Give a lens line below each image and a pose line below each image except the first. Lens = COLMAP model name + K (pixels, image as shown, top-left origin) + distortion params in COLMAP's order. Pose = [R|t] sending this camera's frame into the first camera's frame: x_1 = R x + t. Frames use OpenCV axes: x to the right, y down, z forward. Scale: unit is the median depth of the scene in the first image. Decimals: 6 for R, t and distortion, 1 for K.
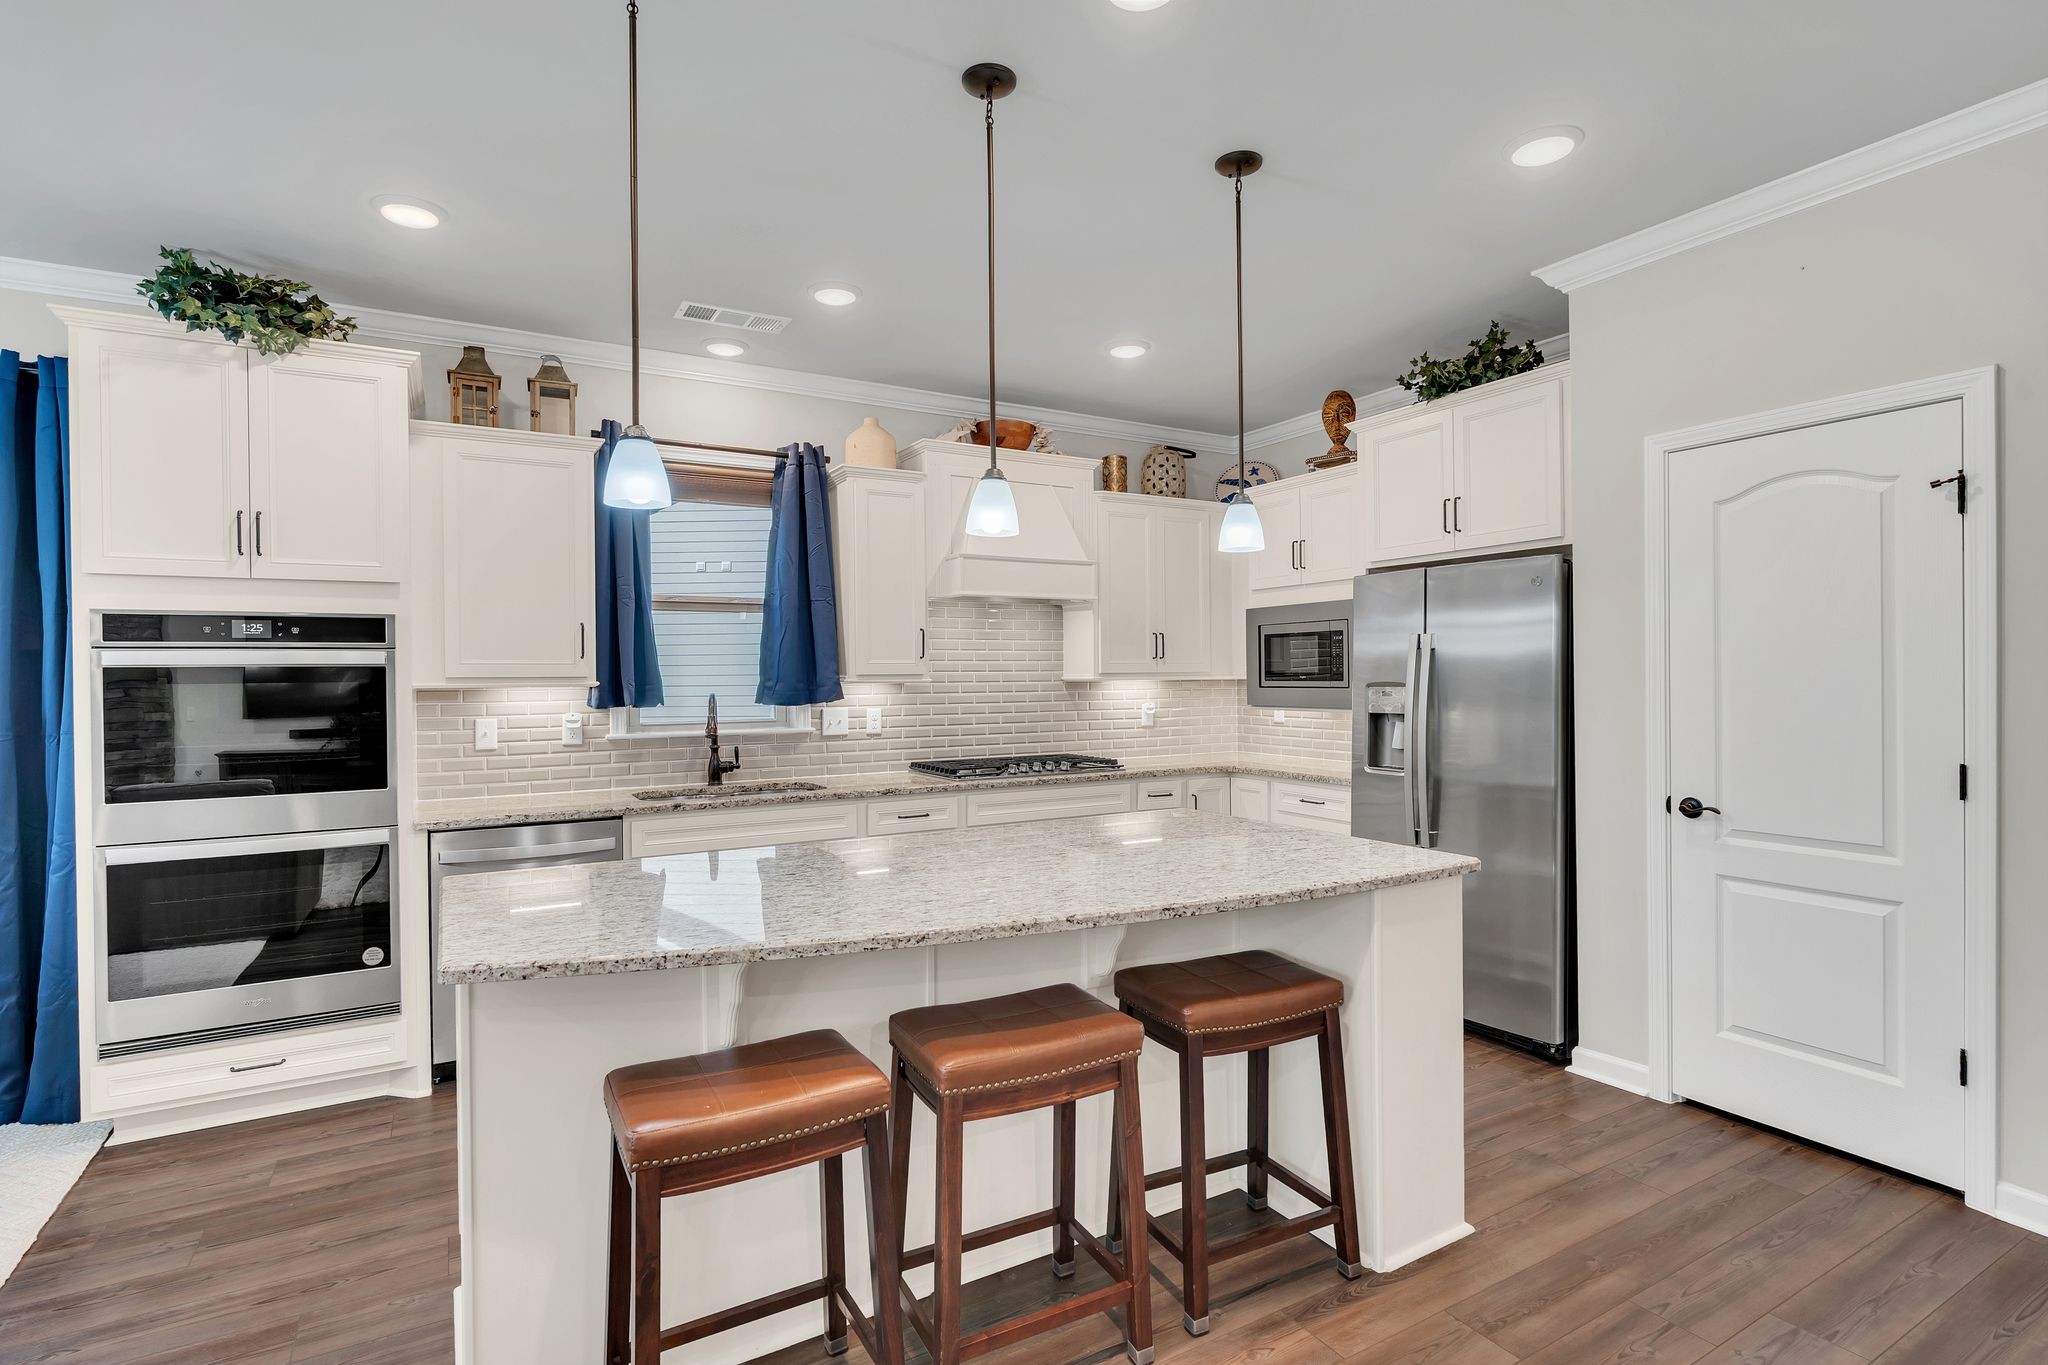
lens RADIAL K [[990.3, 0, 1017.0], [0, 990.3, 679.3], [0, 0, 1]] dist [0.000592, 0.000146]
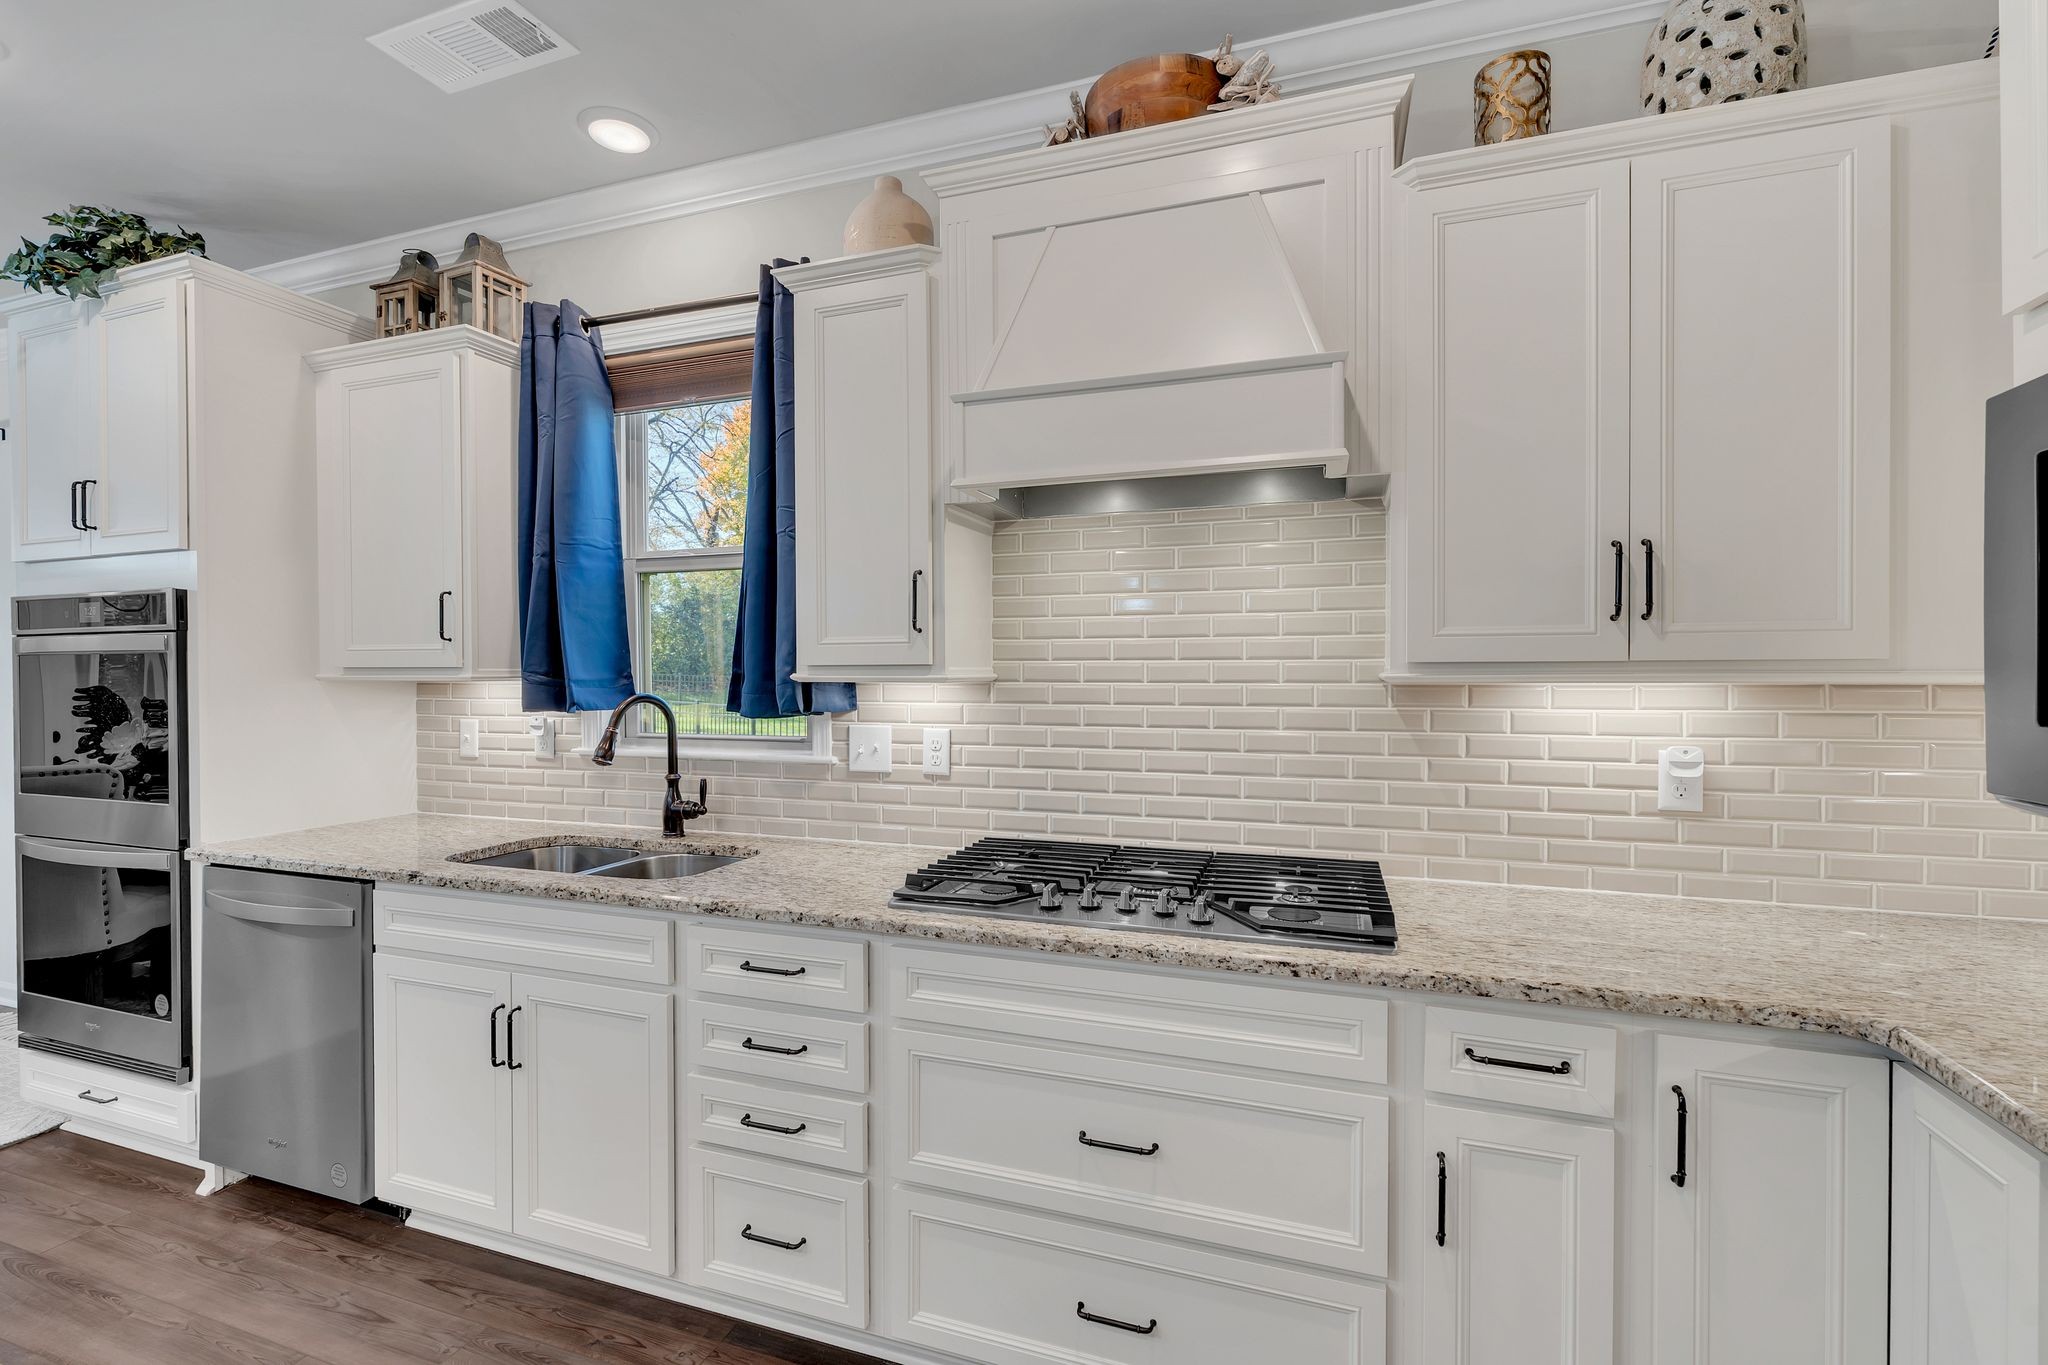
lens RADIAL K [[914.3, 0, 1028.5], [0, 914.3, 671.7], [0, 0, 1]] dist [-0.002184, 0.000098]
pose [[0.650570, 0.006871, -0.759415, 0.290814], [-0.005628, 0.999975, 0.004227, -0.003540], [0.759425, 0.001524, 0.650593, 0.786478]]
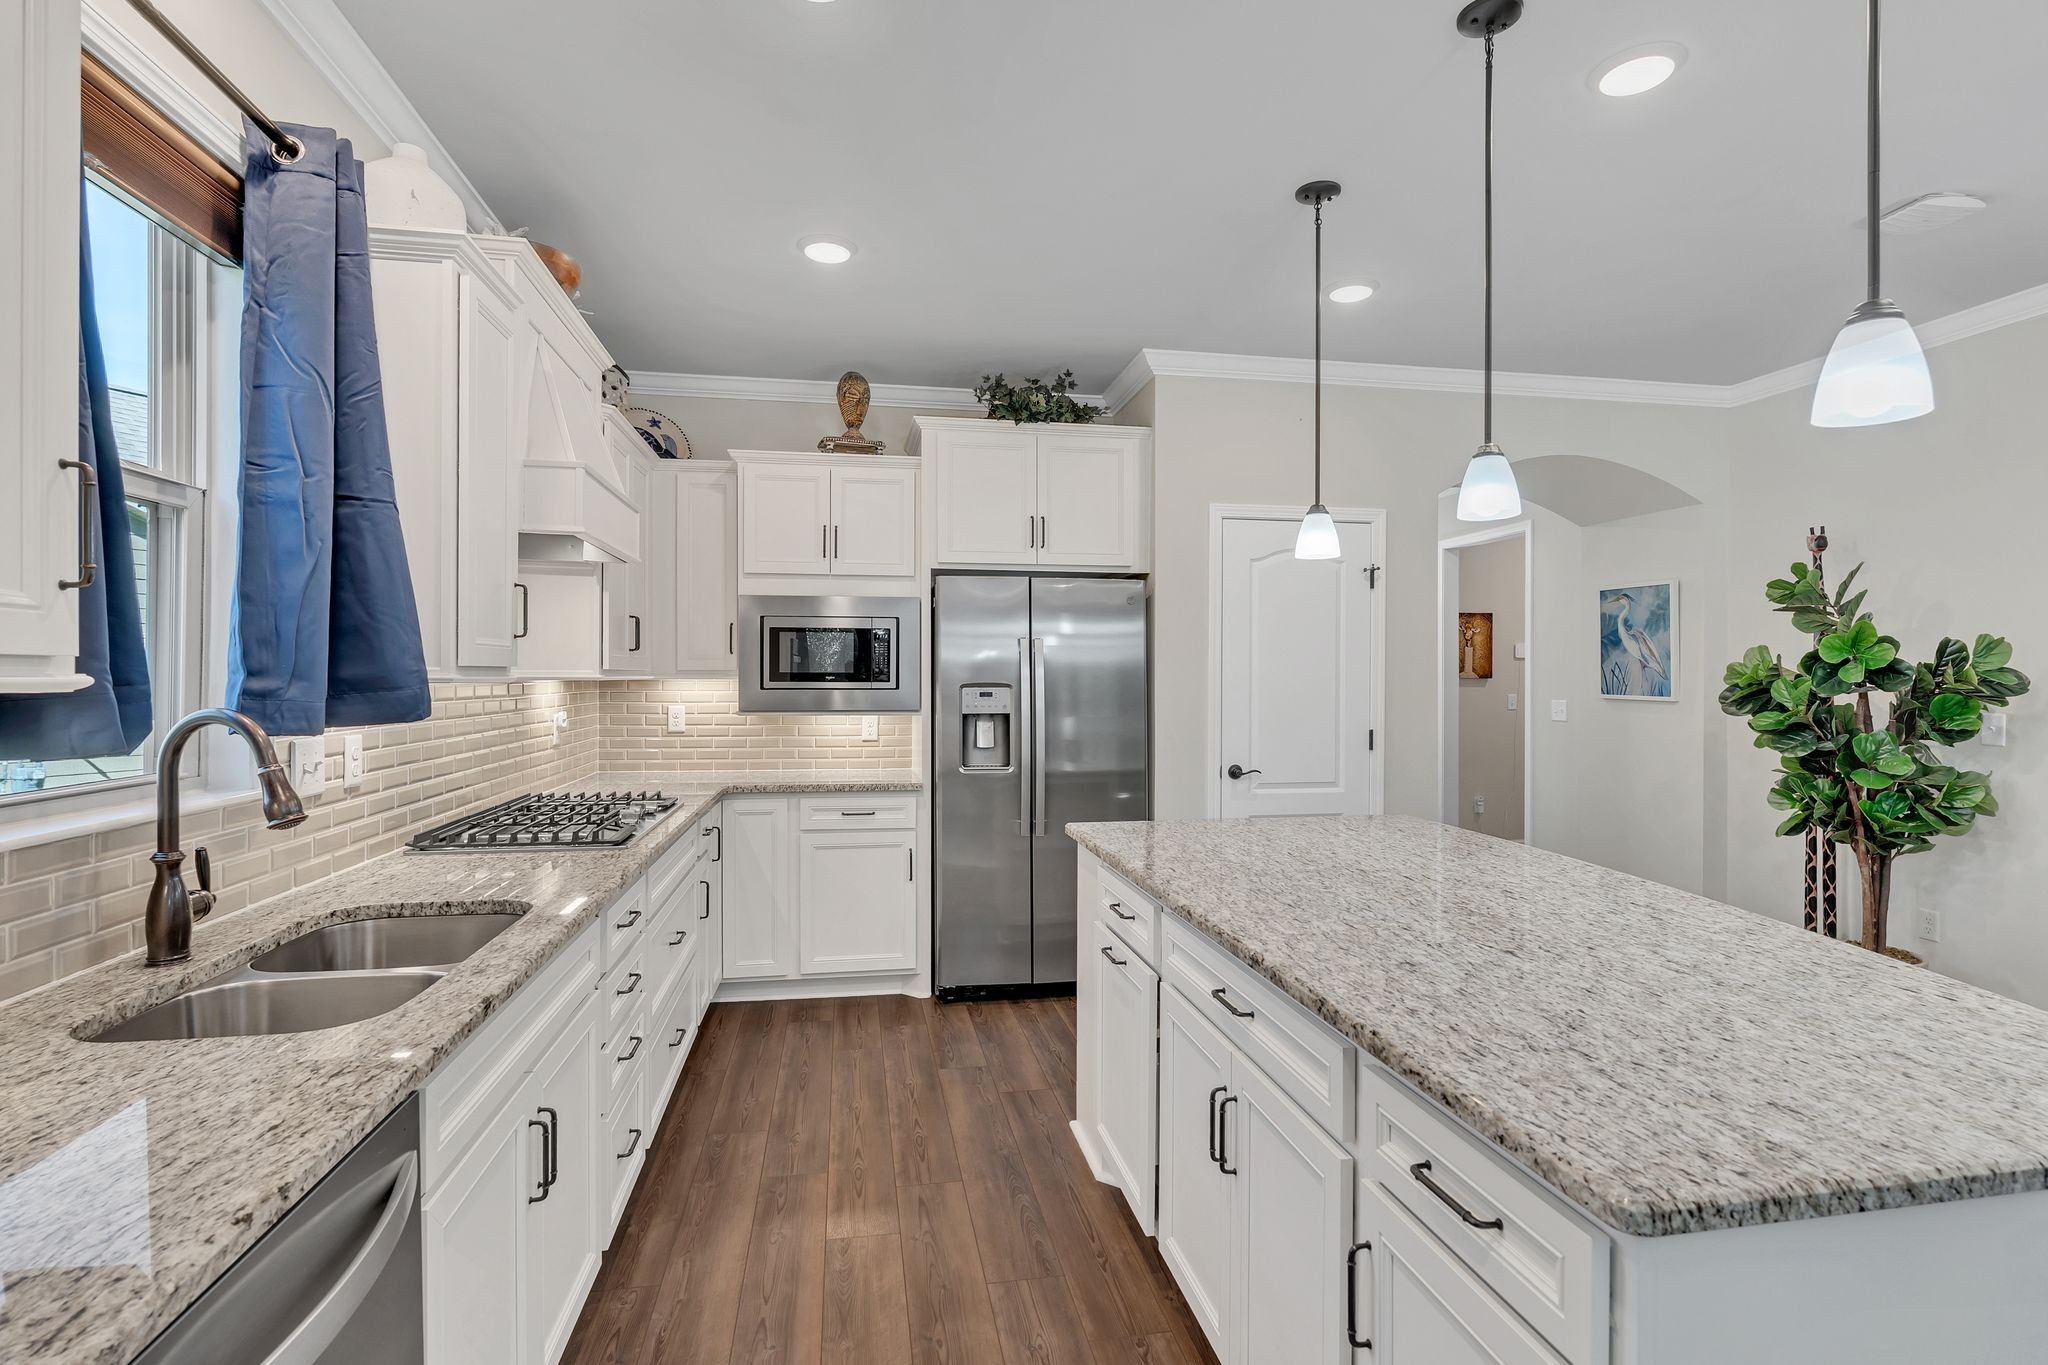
lens RADIAL K [[990.3, 0, 1017.0], [0, 990.3, 679.3], [0, 0, 1]] dist [0.000592, 0.000146]
pose [[0.346219, 0.006250, 0.938133, -0.540048], [-0.002032, 0.999980, -0.005912, 0.004352], [-0.938152, 0.000141, 0.346225, 0.573848]]
